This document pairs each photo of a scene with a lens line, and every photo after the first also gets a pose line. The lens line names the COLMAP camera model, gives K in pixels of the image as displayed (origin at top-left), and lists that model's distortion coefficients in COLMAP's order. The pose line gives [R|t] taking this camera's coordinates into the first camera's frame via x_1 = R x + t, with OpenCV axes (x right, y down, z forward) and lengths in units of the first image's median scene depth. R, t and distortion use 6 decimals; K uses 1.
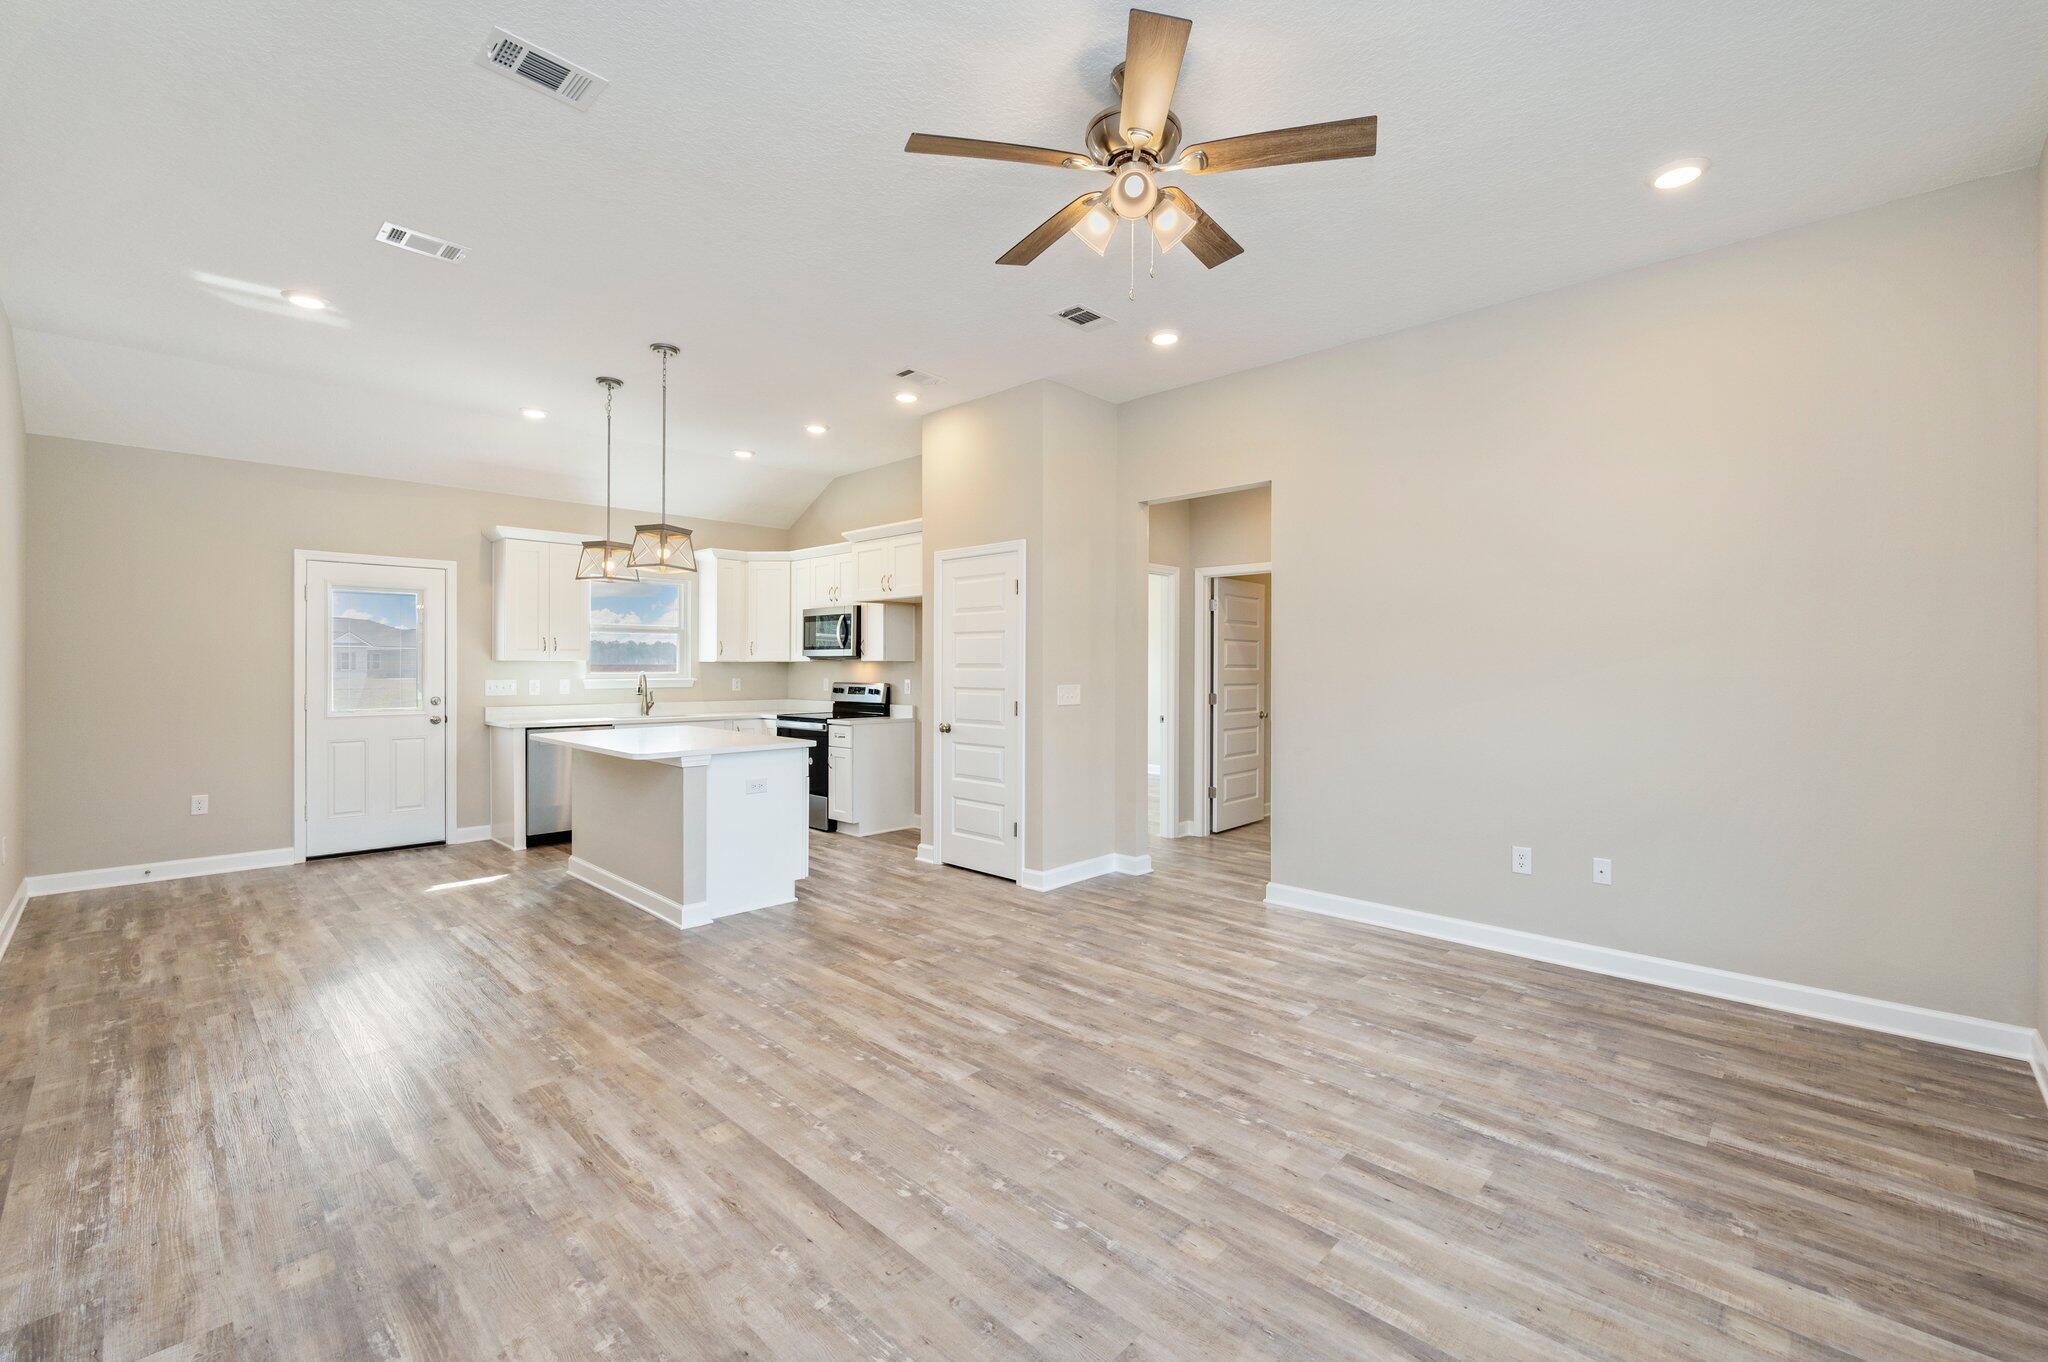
lens RADIAL K [[874.7, 0, 1038.5], [0, 874.7, 664.5], [0, 0, 1]] dist [-0.010137, 0.000640]
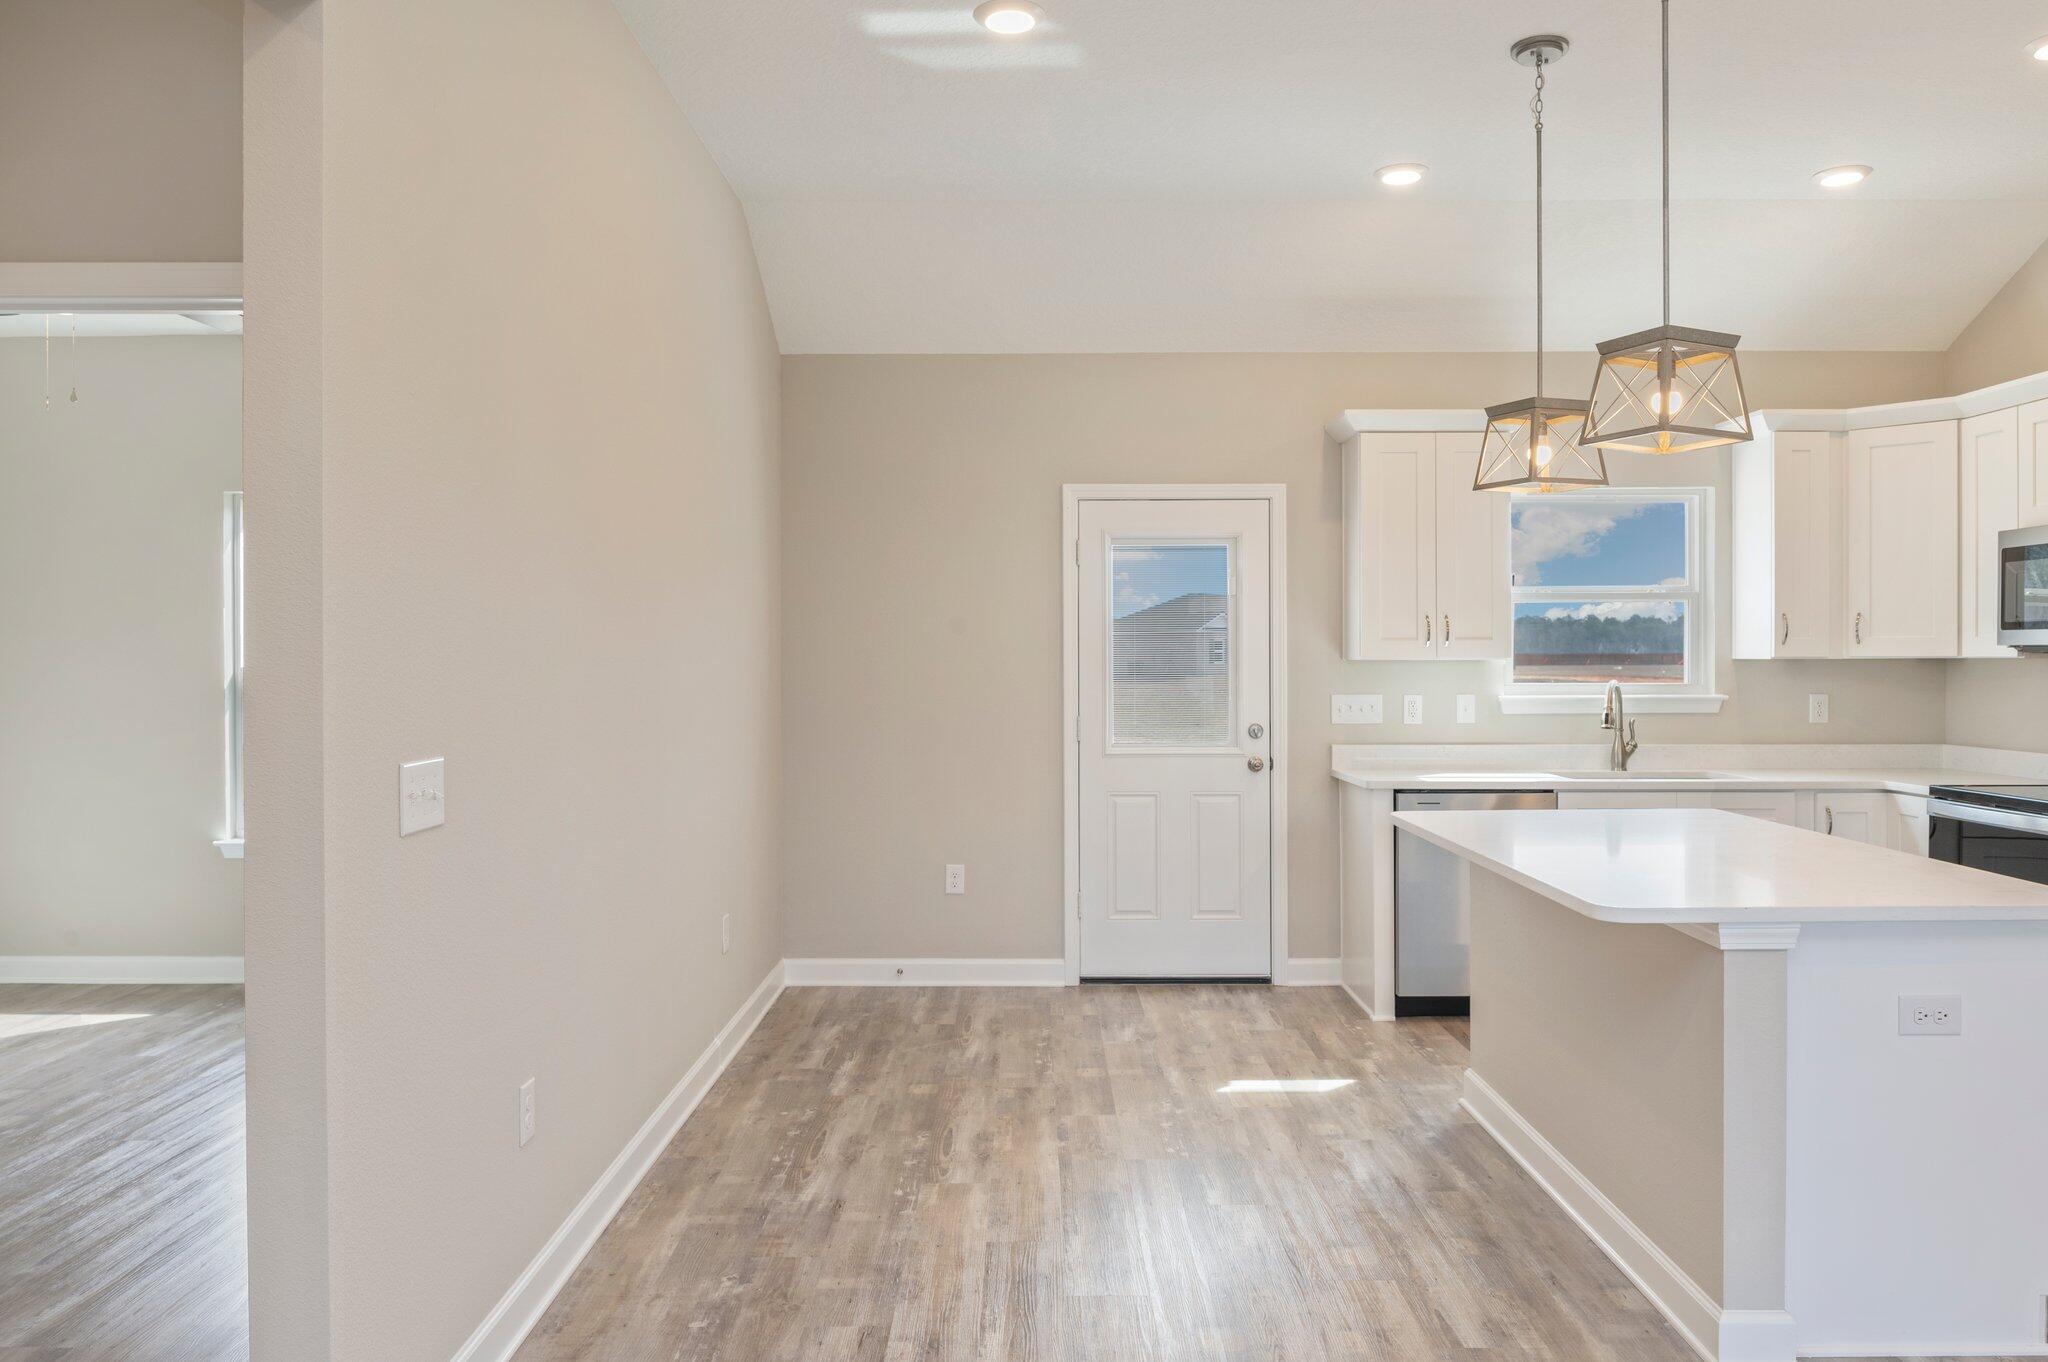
lens RADIAL K [[1438.4, 0, 1007.0], [0, 1438.4, 663.0], [0, 0, 1]] dist [-0.012429, -0.006990]
pose [[0.679512, -0.000101, -0.733664, -0.151845], [0.005464, 0.999973, 0.004924, -0.011504], [0.733644, -0.007355, 0.679494, 0.327413]]
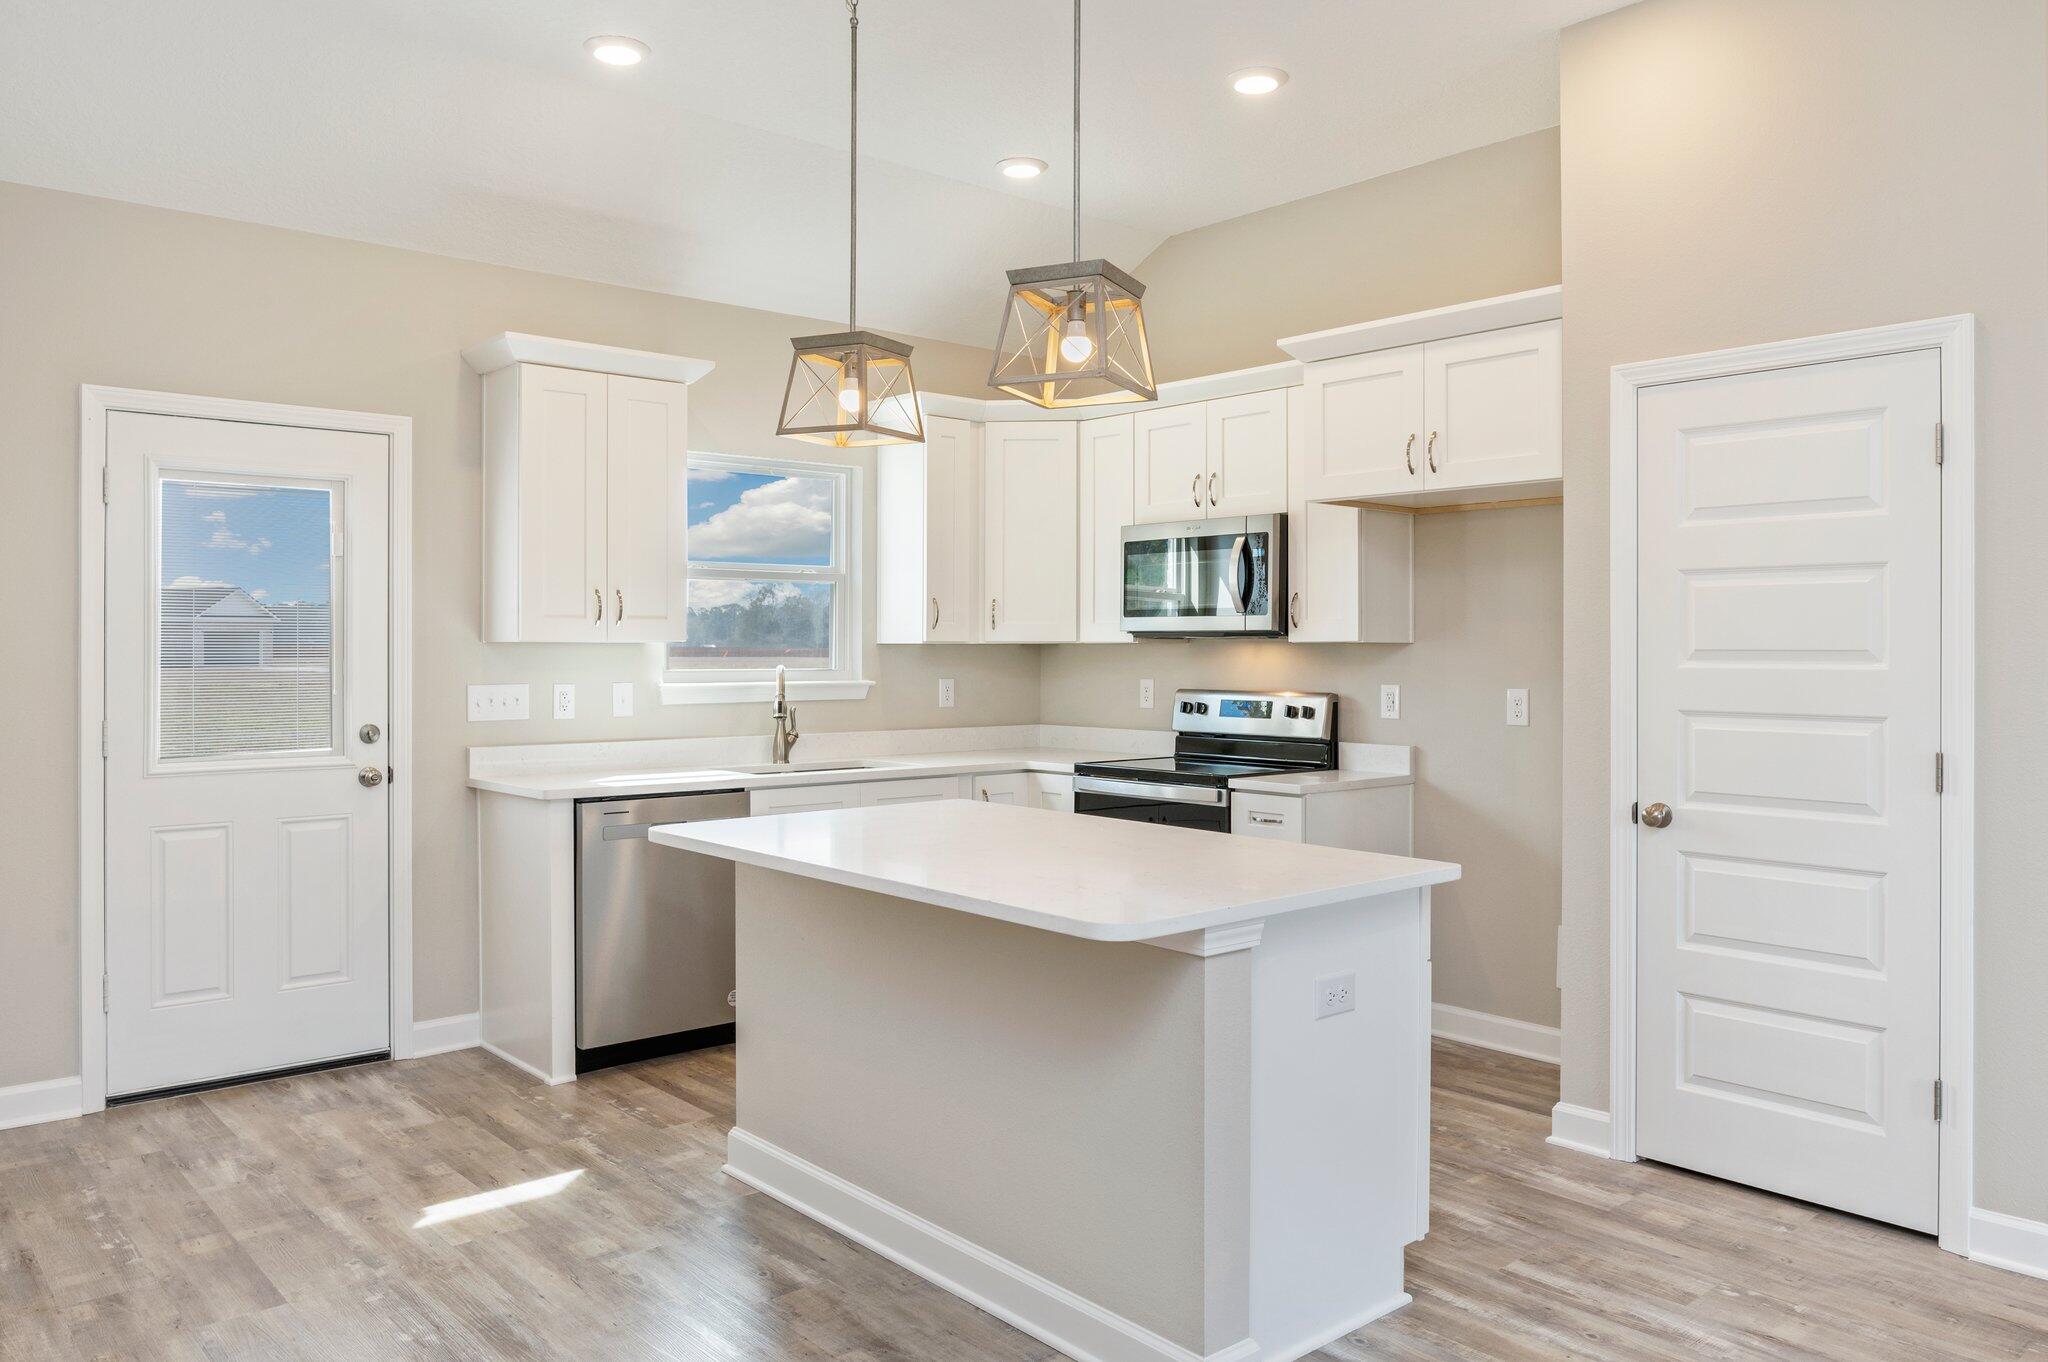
lens RADIAL K [[1482.6, 0, 1023.7], [0, 1482.6, 641.7], [0, 0, 1]] dist [-0.023823, 0.008919]
pose [[0.995759, -0.000334, -0.092002, -0.402926], [0.000168, 0.999998, -0.001812, -0.004549], [0.092002, 0.001789, 0.995757, 0.393057]]
